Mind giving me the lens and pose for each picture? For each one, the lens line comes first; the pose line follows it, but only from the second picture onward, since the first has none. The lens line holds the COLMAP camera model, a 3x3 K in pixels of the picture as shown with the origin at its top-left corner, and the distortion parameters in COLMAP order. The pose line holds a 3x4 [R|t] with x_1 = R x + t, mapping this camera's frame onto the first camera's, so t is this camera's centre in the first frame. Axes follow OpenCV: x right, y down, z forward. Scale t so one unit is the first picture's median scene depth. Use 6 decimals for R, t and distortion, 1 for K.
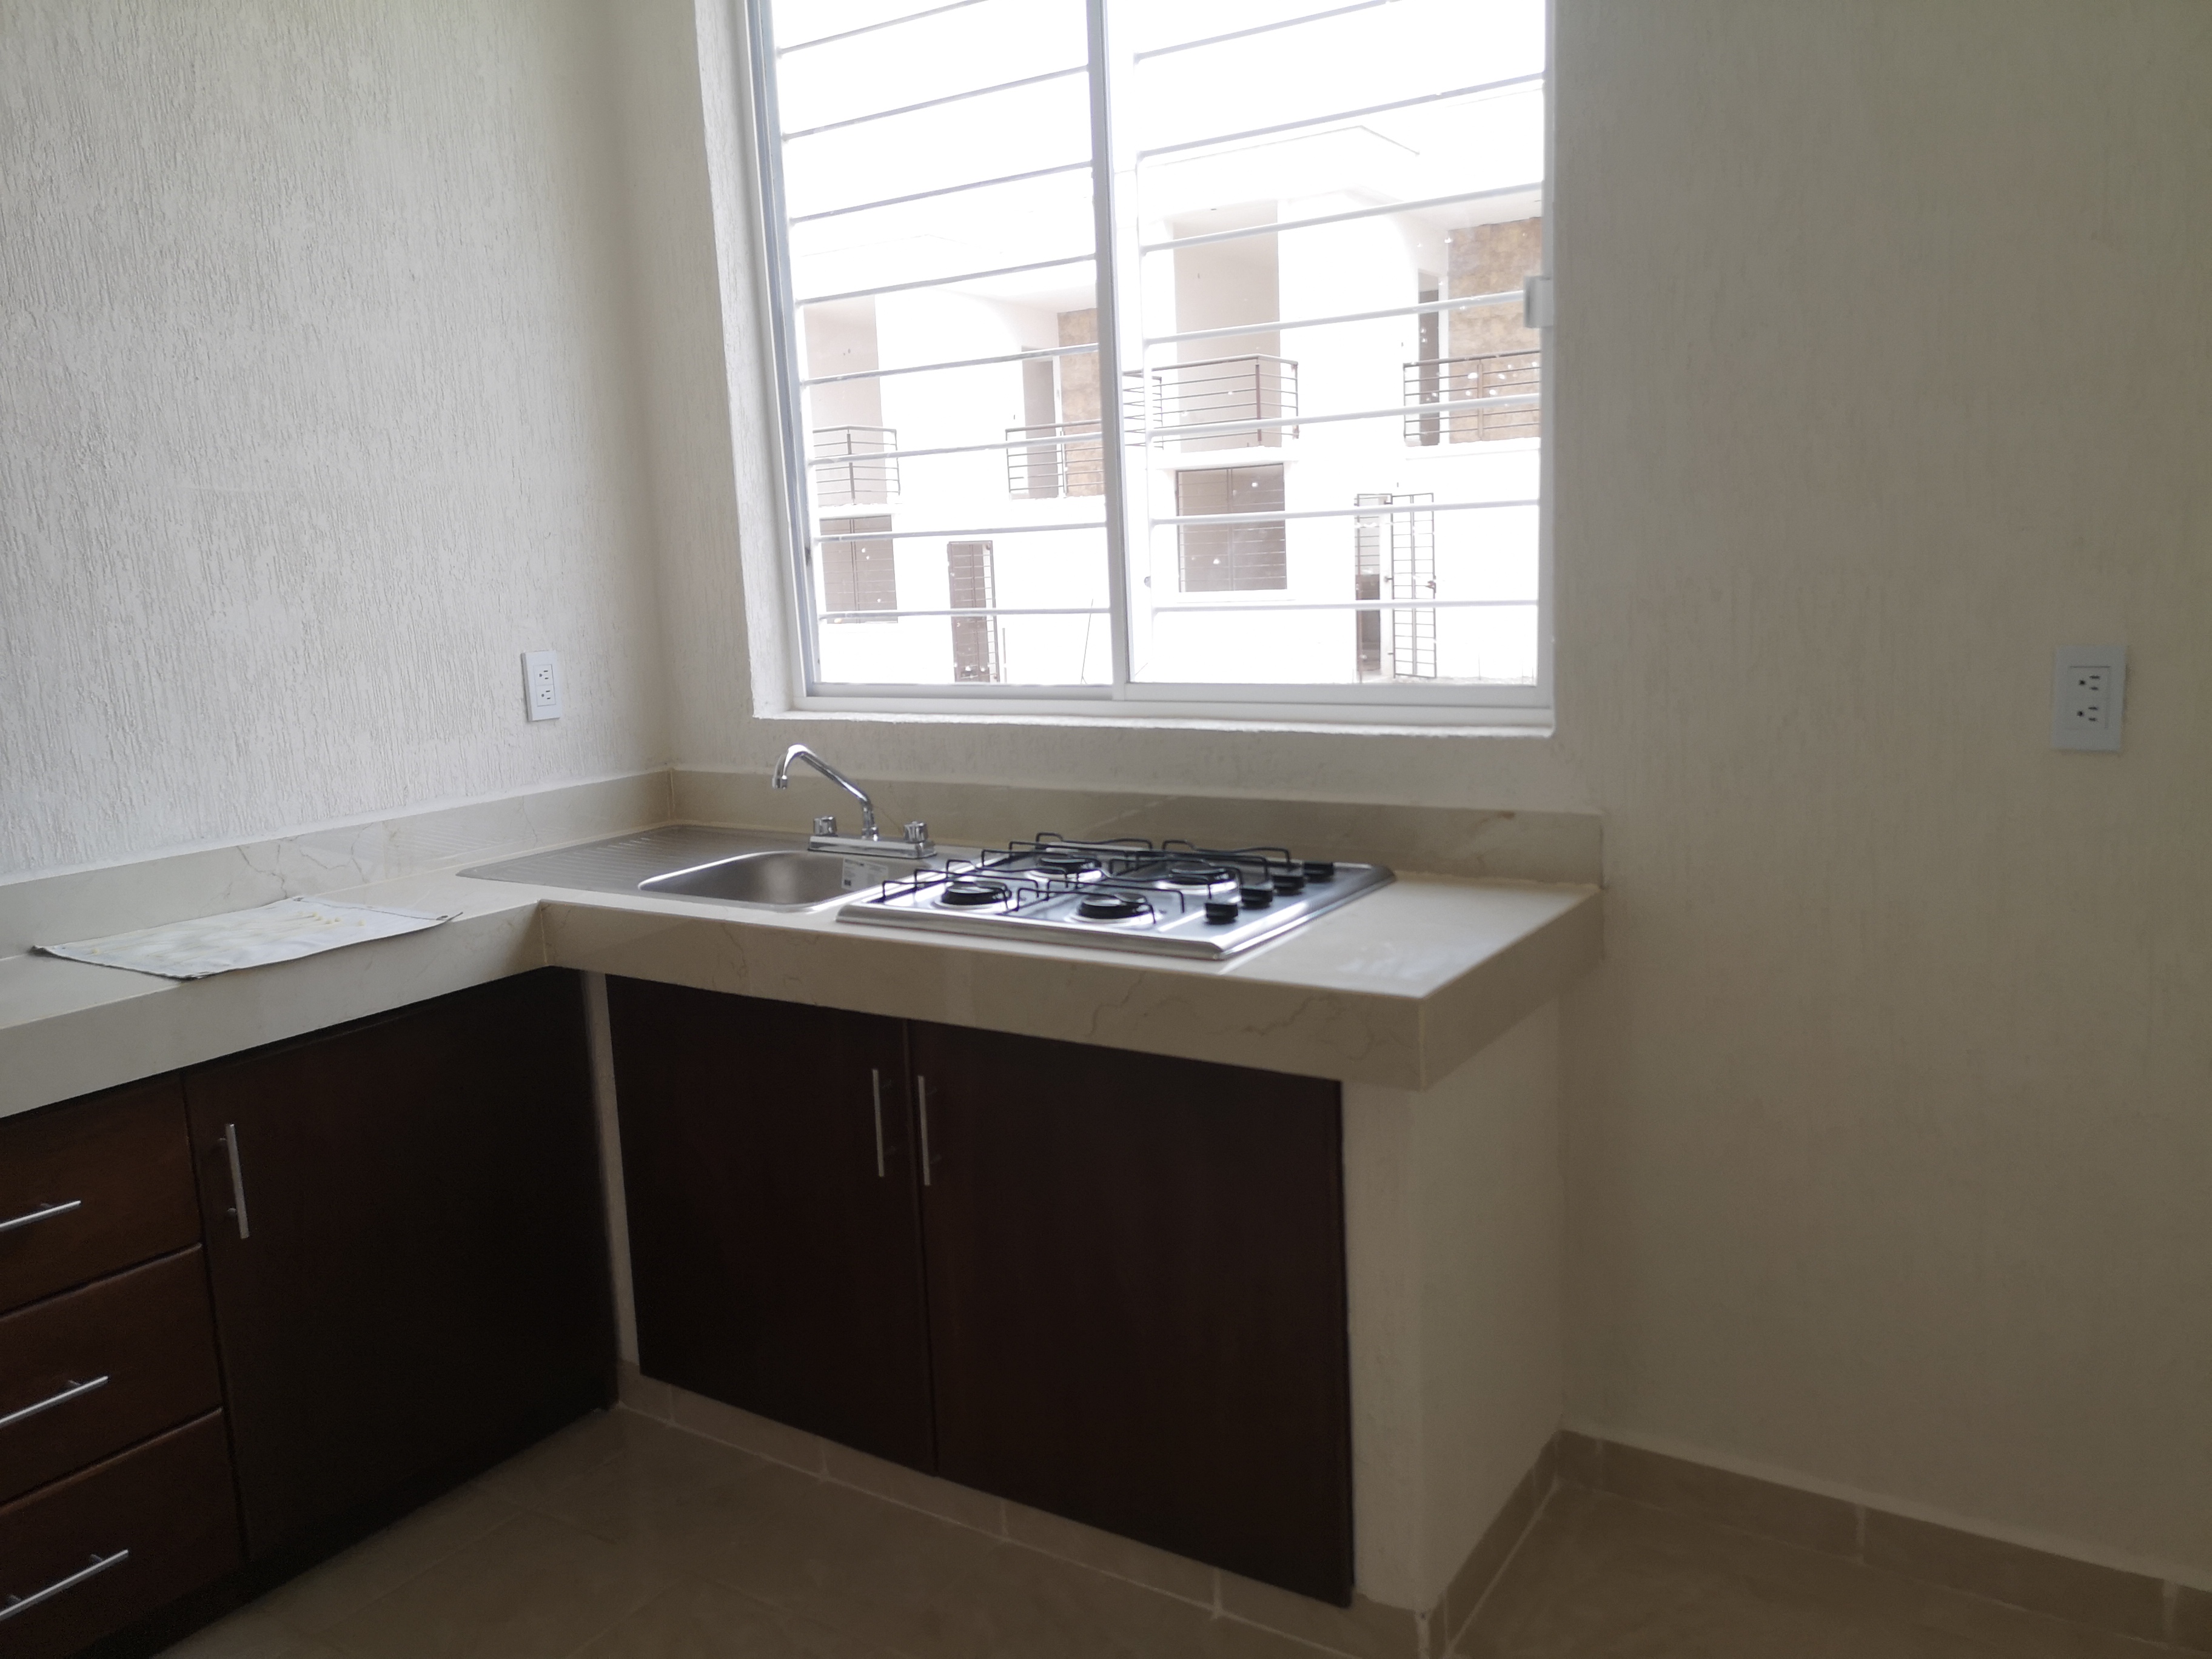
lens RADIAL K [[1725.6, 0, 1106.0], [0, 1725.6, 829.5], [0, 0, 1]] dist [0.004776, -0.009609]
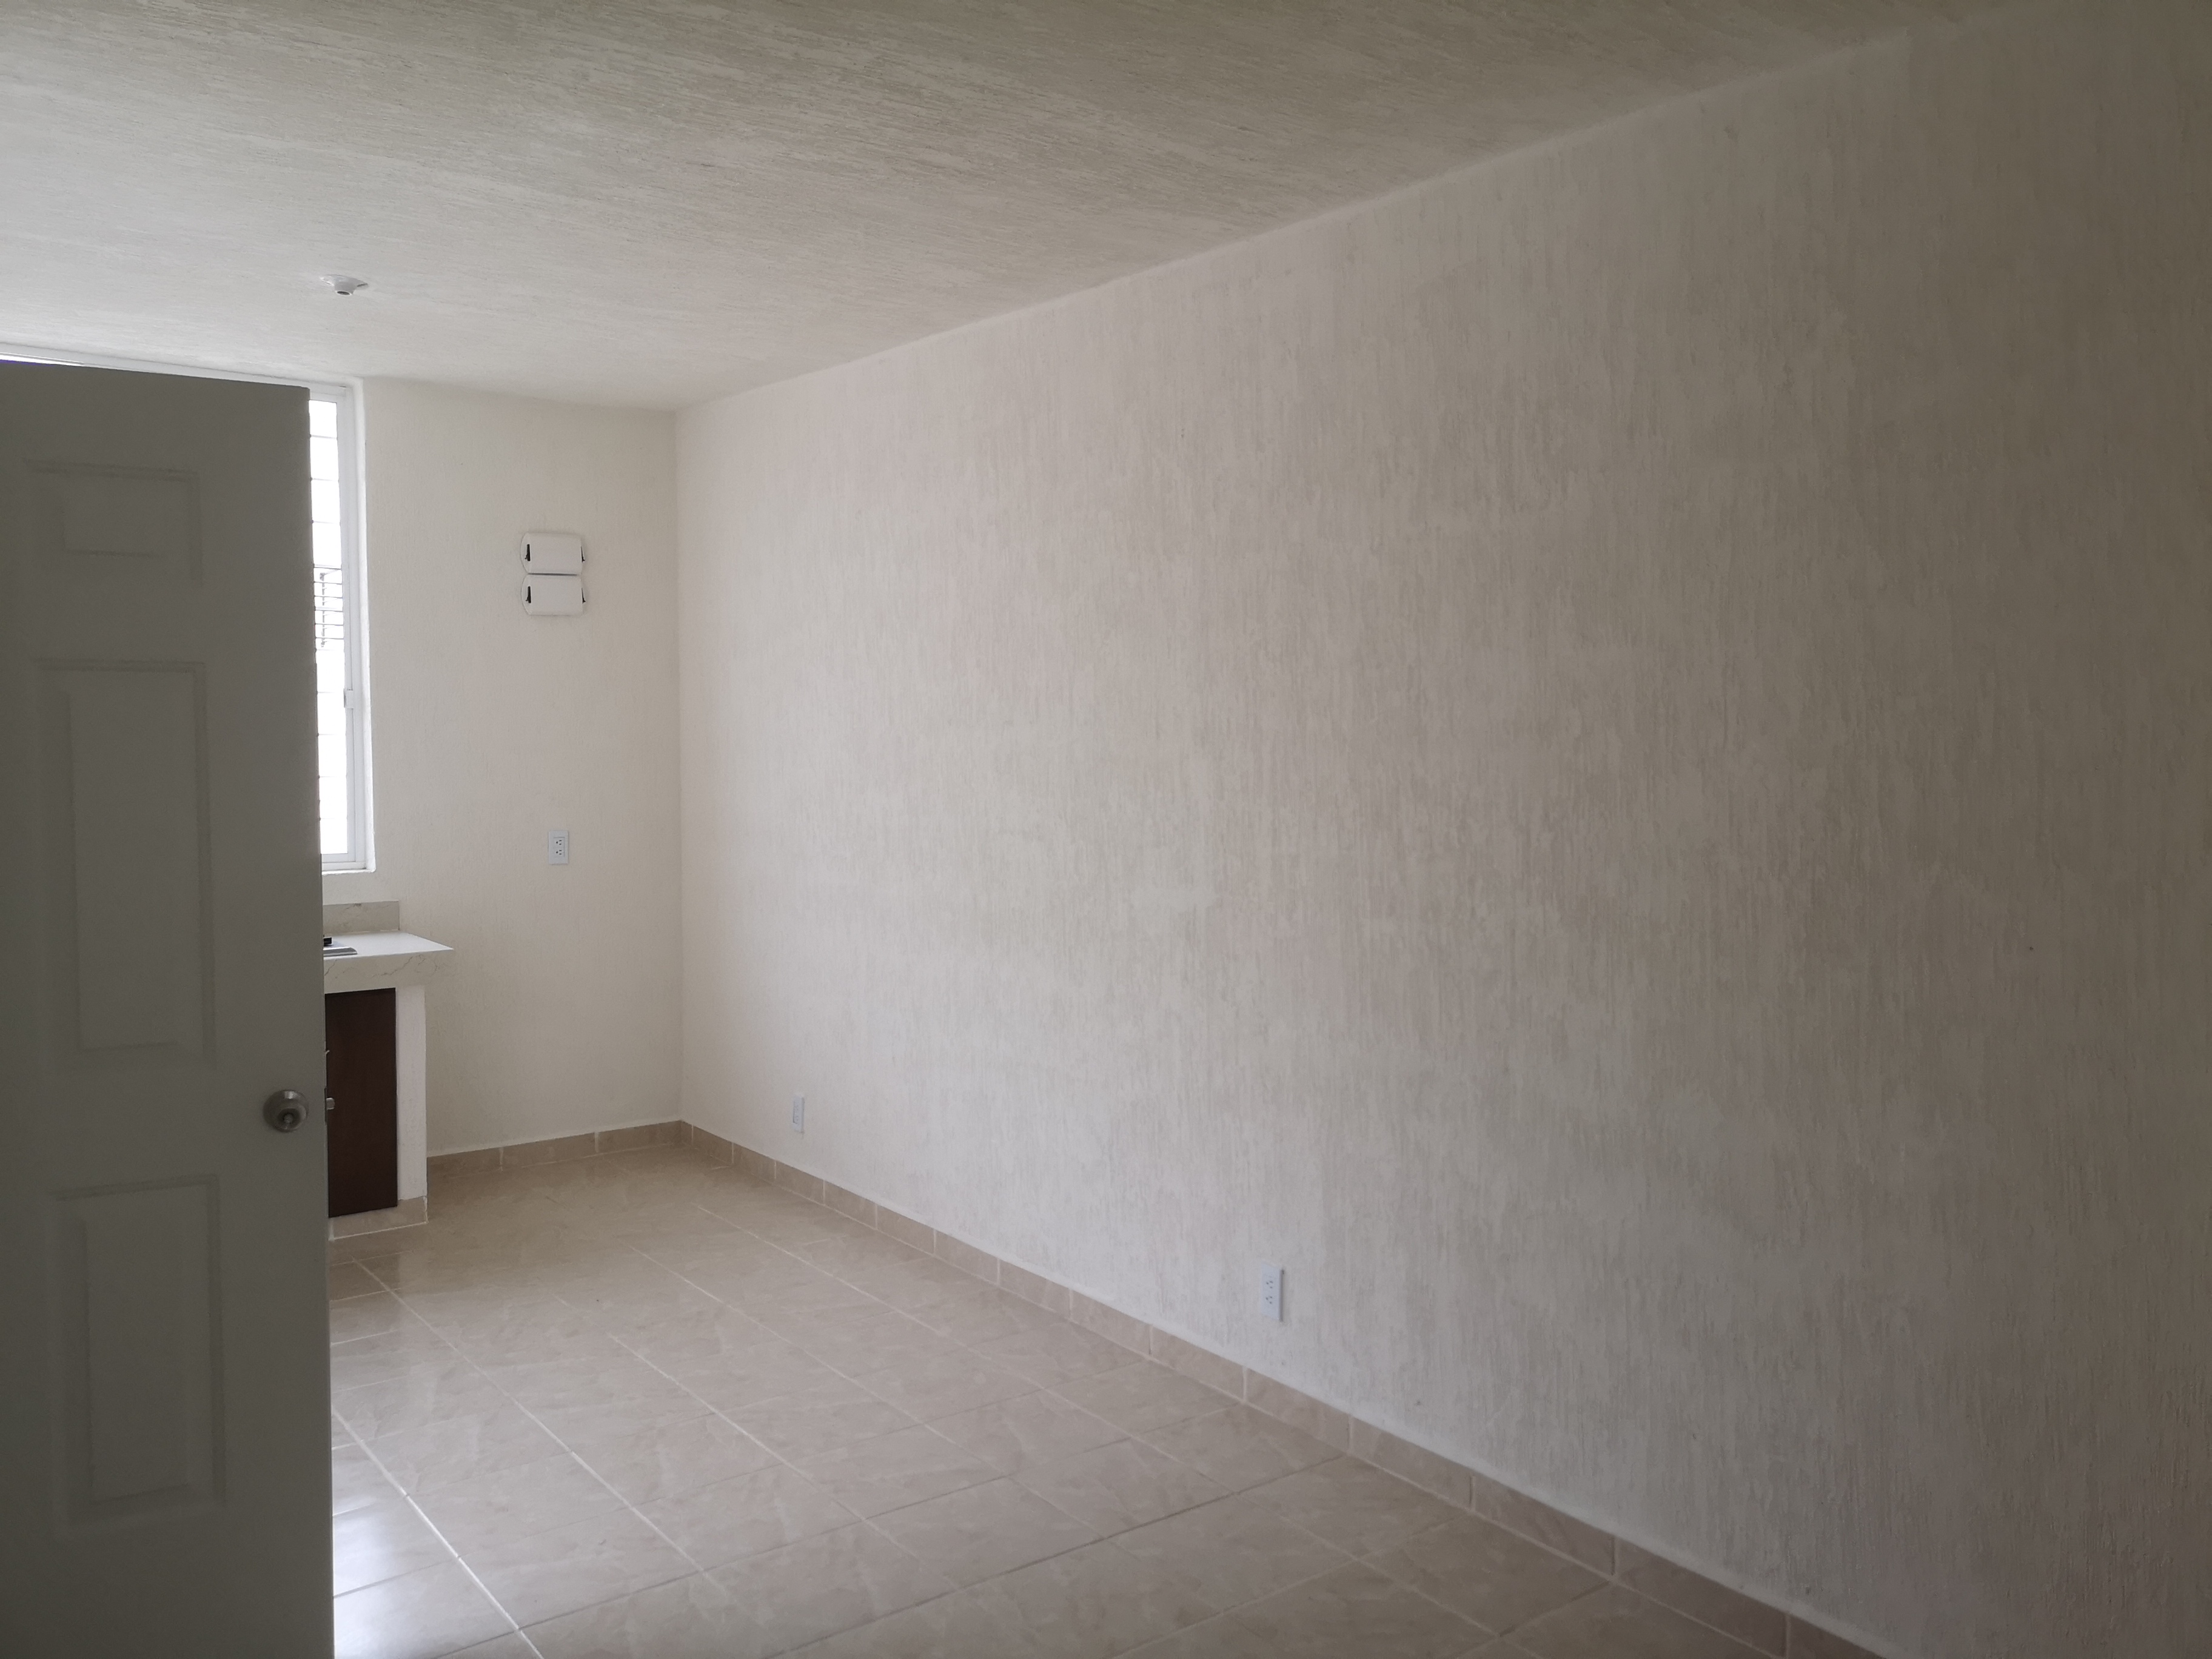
lens RADIAL K [[1764.2, 0, 1138.7], [0, 1764.2, 822.7], [0, 0, 1]] dist [0.051912, -0.052656]
pose [[0.294871, -0.000857, 0.955537, -1.959456], [0.136999, 0.989706, -0.041389, 0.140087], [-0.945665, 0.143112, 0.291953, -0.850587]]
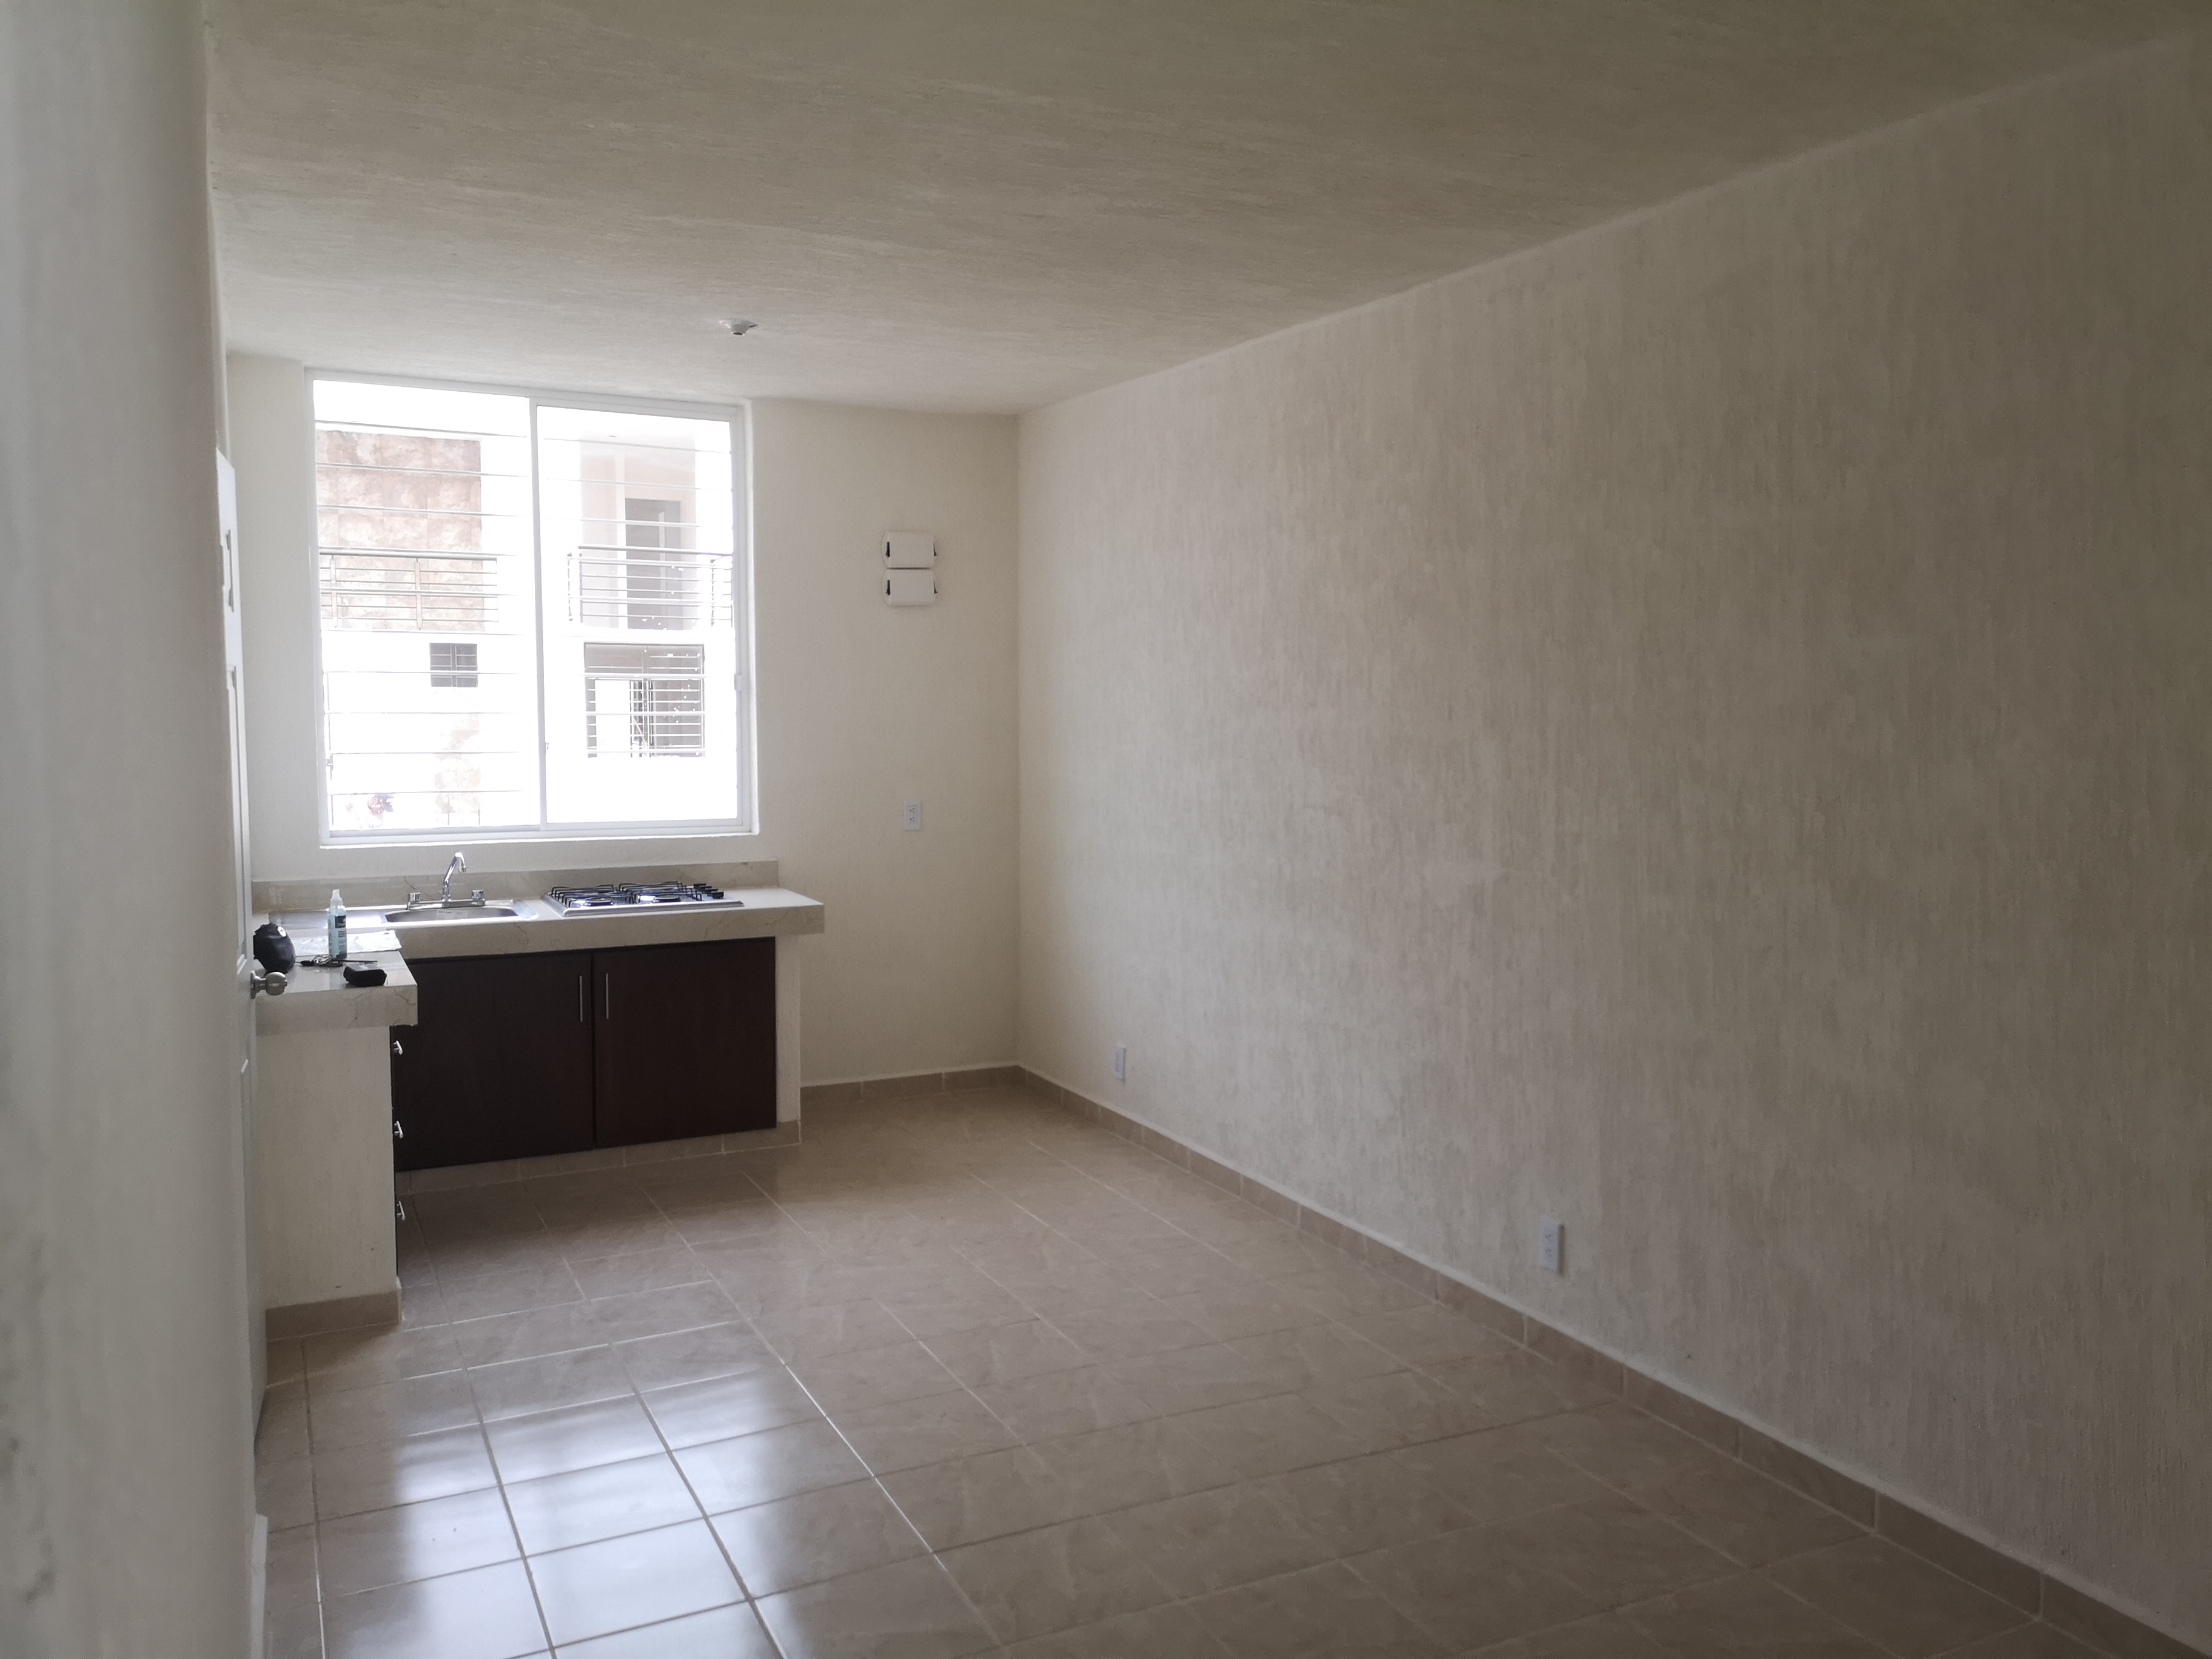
lens RADIAL K [[1725.6, 0, 1106.0], [0, 1725.6, 829.5], [0, 0, 1]] dist [0.004776, -0.009609]
pose [[0.483660, -0.015889, 0.875111, -2.037813], [0.116546, 0.992101, -0.046400, 0.142700], [-0.867462, 0.124433, 0.481692, -0.910925]]
